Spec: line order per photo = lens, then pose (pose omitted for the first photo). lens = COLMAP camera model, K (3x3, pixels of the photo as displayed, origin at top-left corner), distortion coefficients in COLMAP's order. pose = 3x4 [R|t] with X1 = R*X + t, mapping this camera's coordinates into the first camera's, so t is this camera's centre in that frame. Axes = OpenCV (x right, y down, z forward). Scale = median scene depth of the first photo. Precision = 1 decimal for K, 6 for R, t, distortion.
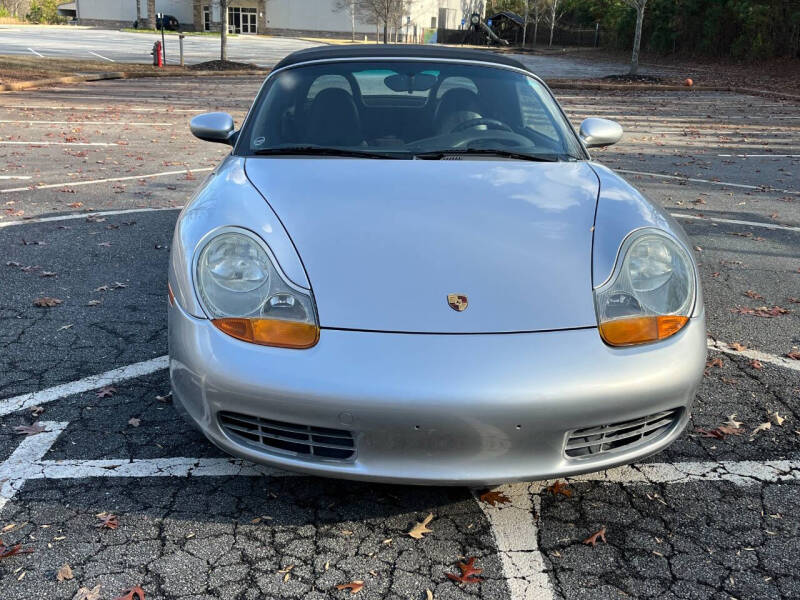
lens RADIAL K [[840.1, 0, 402.2], [0, 840.1, 288.9], [0, 0, 1]] dist [0.026810, 0.013470]
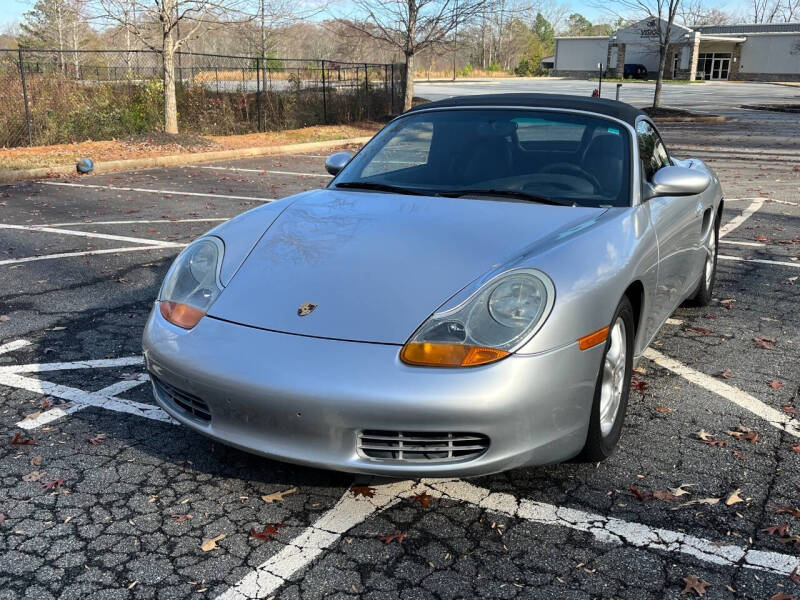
lens RADIAL K [[840.1, 0, 402.2], [0, 840.1, 288.9], [0, 0, 1]] dist [0.026810, 0.013470]
pose [[0.862139, 0.103059, -0.496081, 0.627982], [-0.129117, 0.991458, -0.018419, -0.007046], [0.489945, 0.079932, 0.868081, 0.021517]]
